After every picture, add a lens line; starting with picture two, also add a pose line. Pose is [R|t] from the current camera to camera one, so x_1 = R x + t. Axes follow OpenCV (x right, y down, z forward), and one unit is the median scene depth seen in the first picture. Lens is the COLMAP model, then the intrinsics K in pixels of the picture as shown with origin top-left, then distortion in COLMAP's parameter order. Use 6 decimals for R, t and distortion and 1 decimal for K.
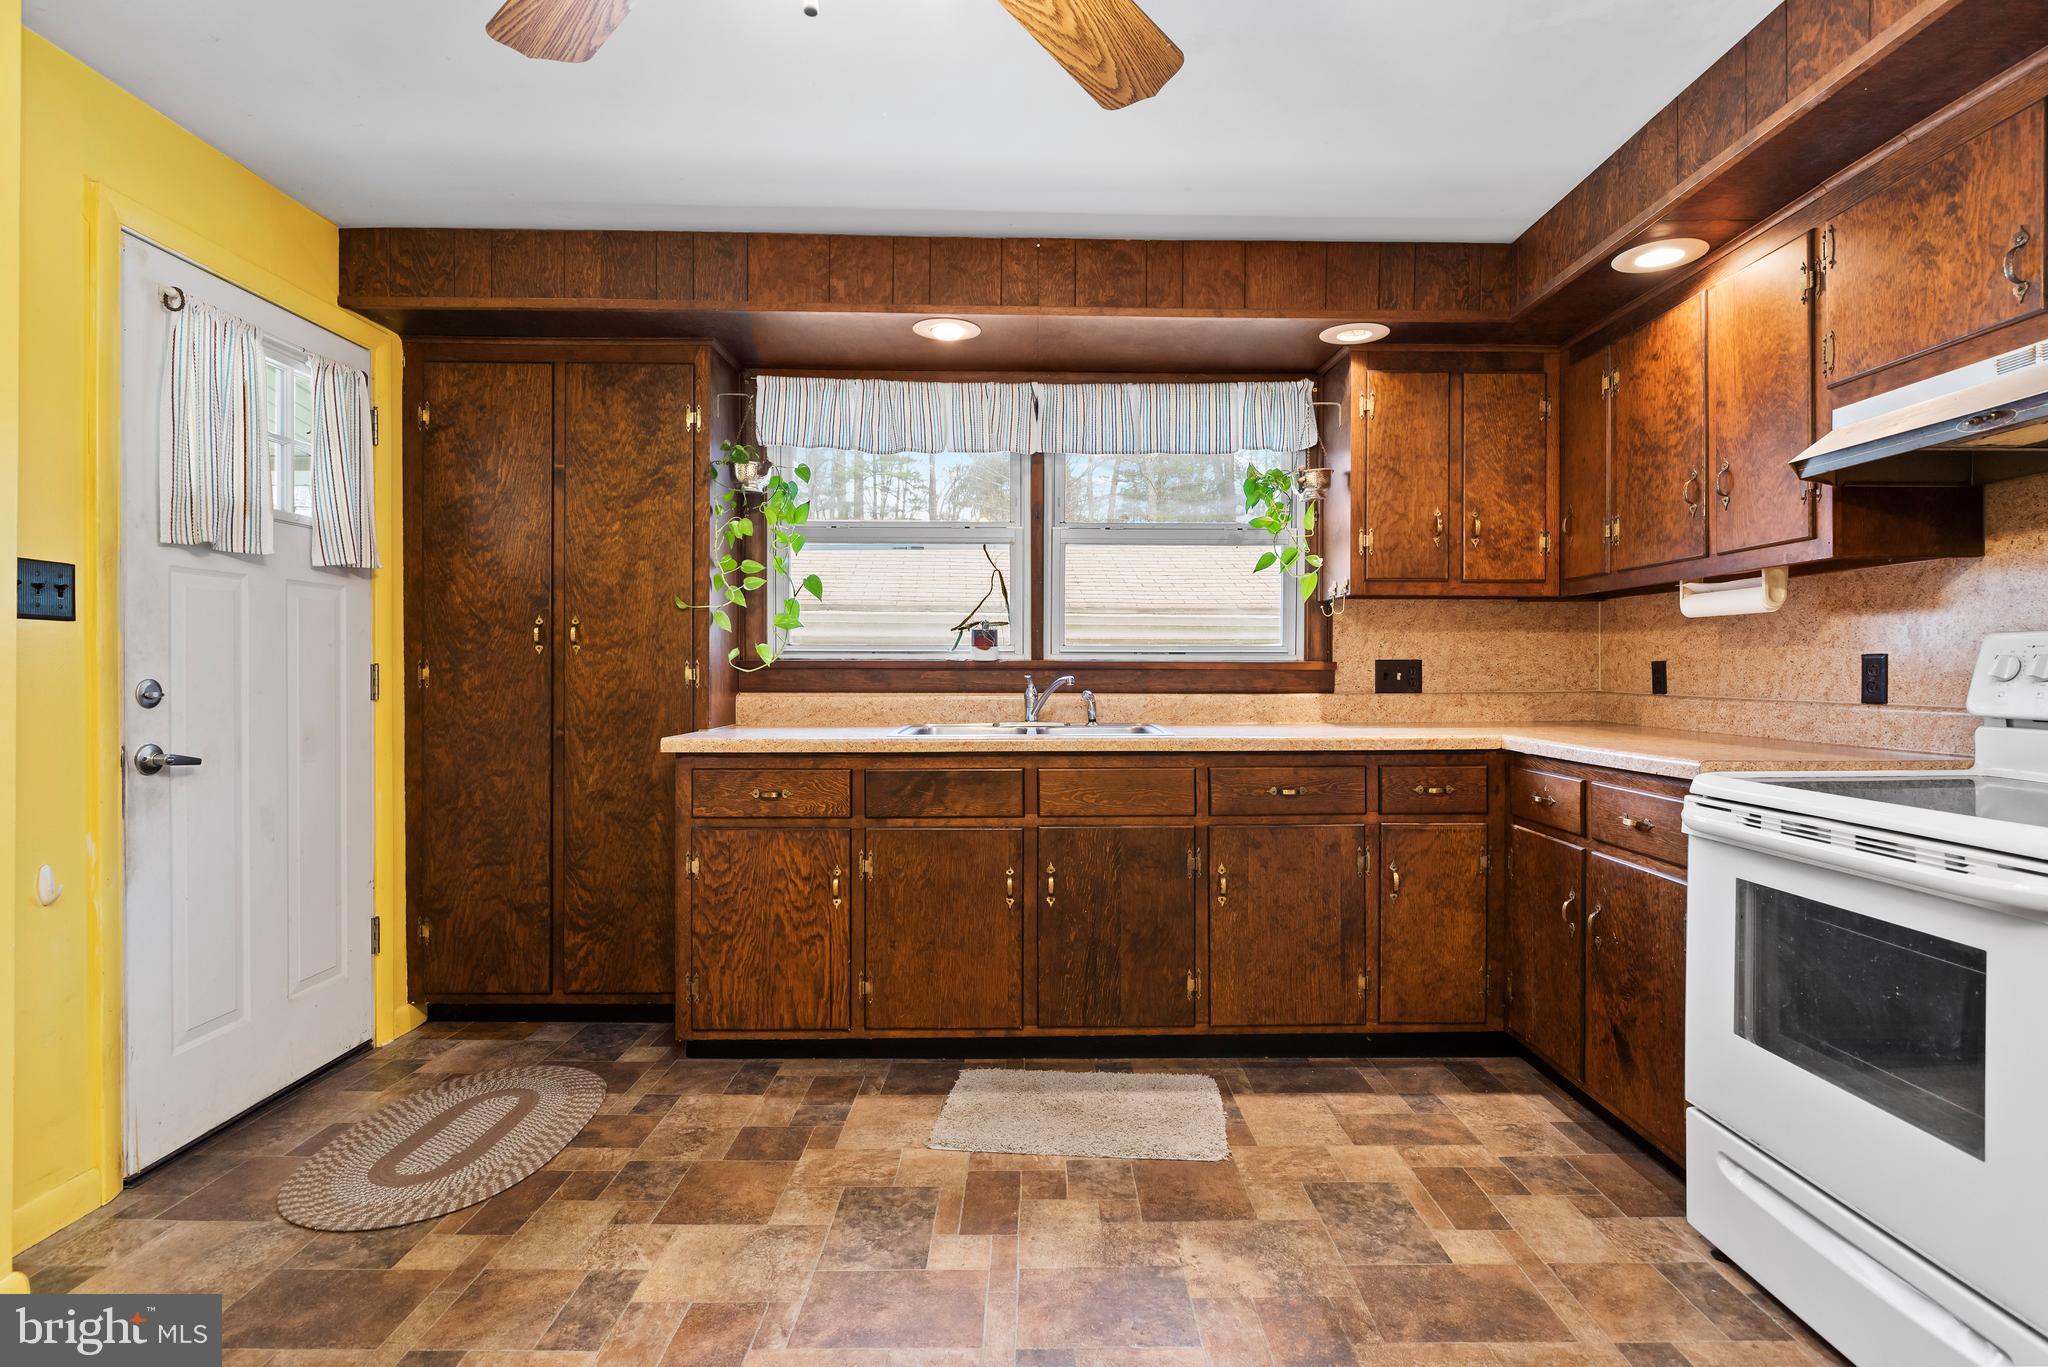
lens RADIAL K [[1002.7, 0, 1036.8], [0, 1002.7, 670.7], [0, 0, 1]] dist [0.001220, 0.000460]
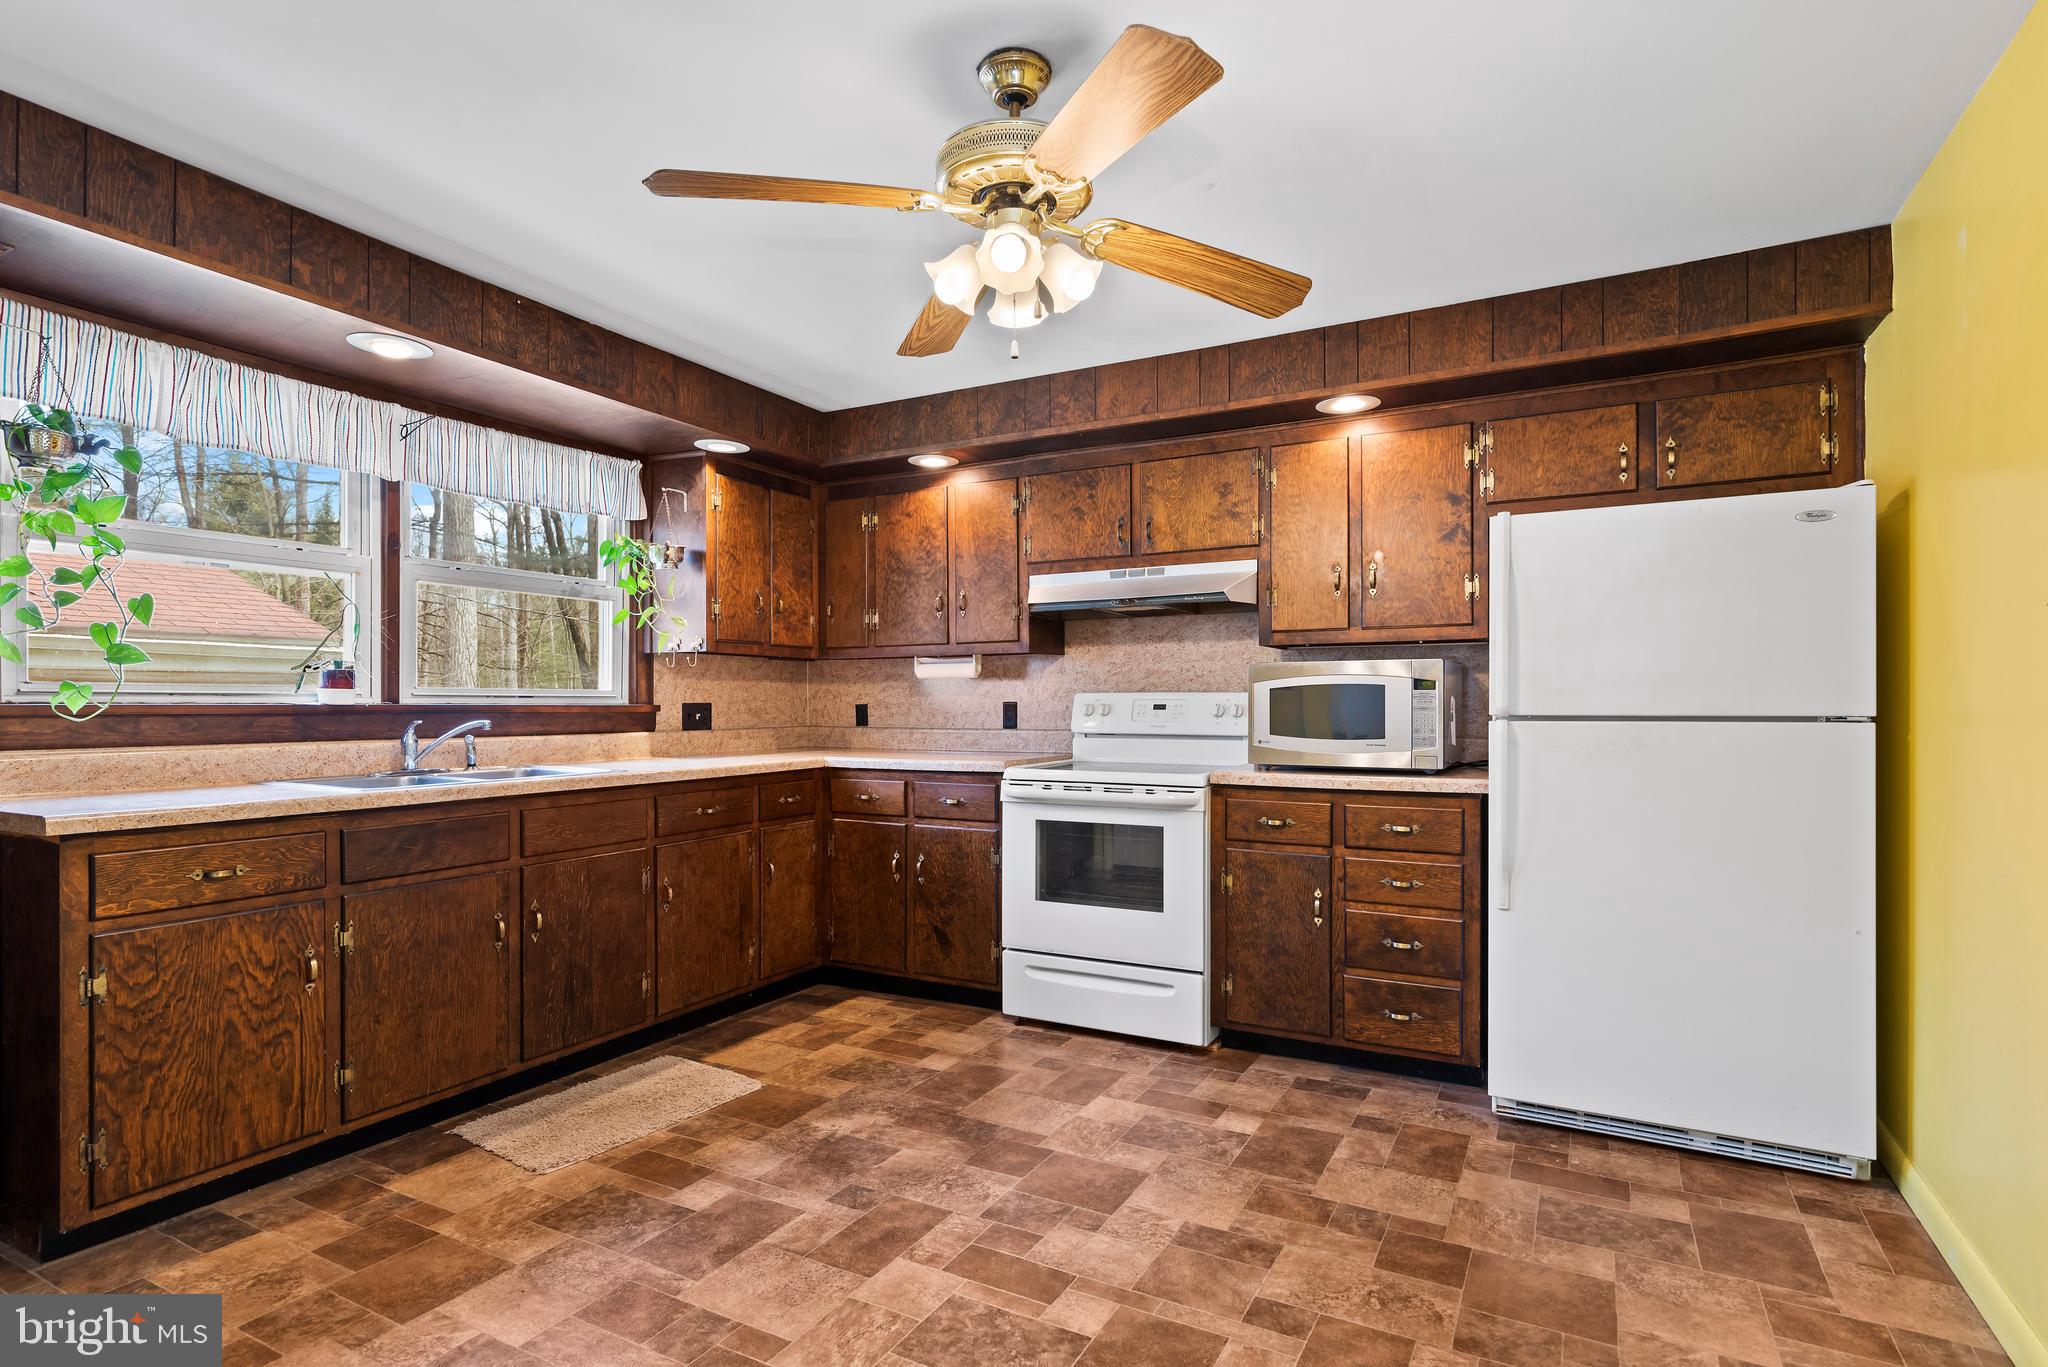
lens RADIAL K [[1024.5, 0, 1048.3], [0, 1024.5, 705.5], [0, 0, 1]] dist [-0.002399, -0.000542]
pose [[0.477729, -0.002829, 0.878503, -0.667034], [0.003355, 0.999993, 0.001396, -0.010279], [-0.878501, 0.002281, 0.477735, 0.023390]]
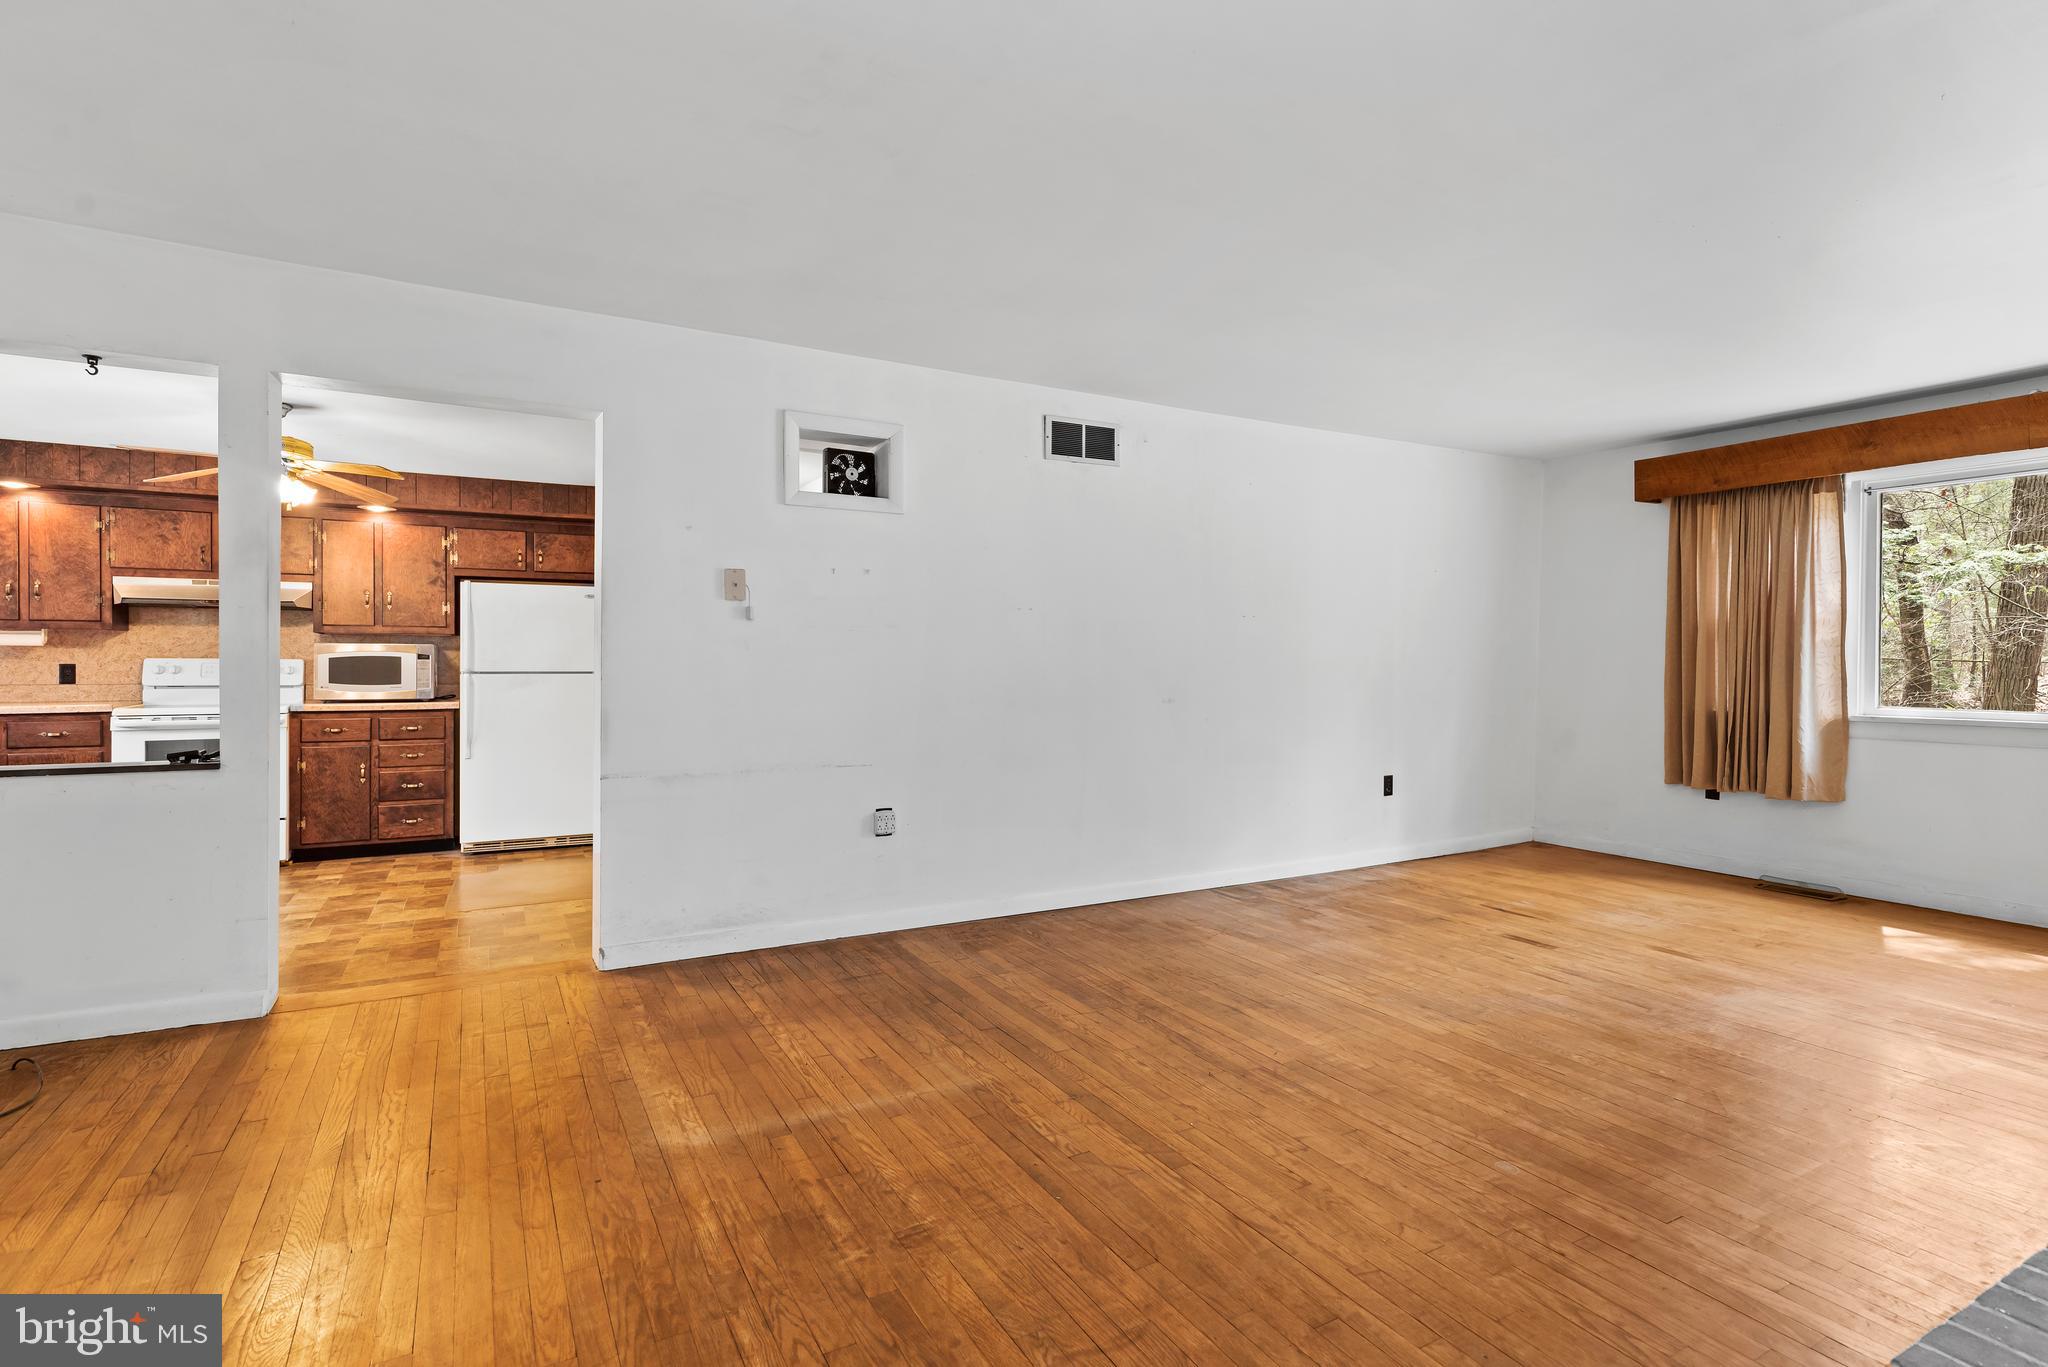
lens RADIAL K [[1002.7, 0, 1036.8], [0, 1002.7, 670.7], [0, 0, 1]] dist [0.001220, 0.000460]
pose [[-0.478294, -0.006870, 0.878173, -2.076377], [-0.002375, 0.999976, 0.006529, -0.017741], [-0.878196, 0.001038, -0.478299, 0.066124]]
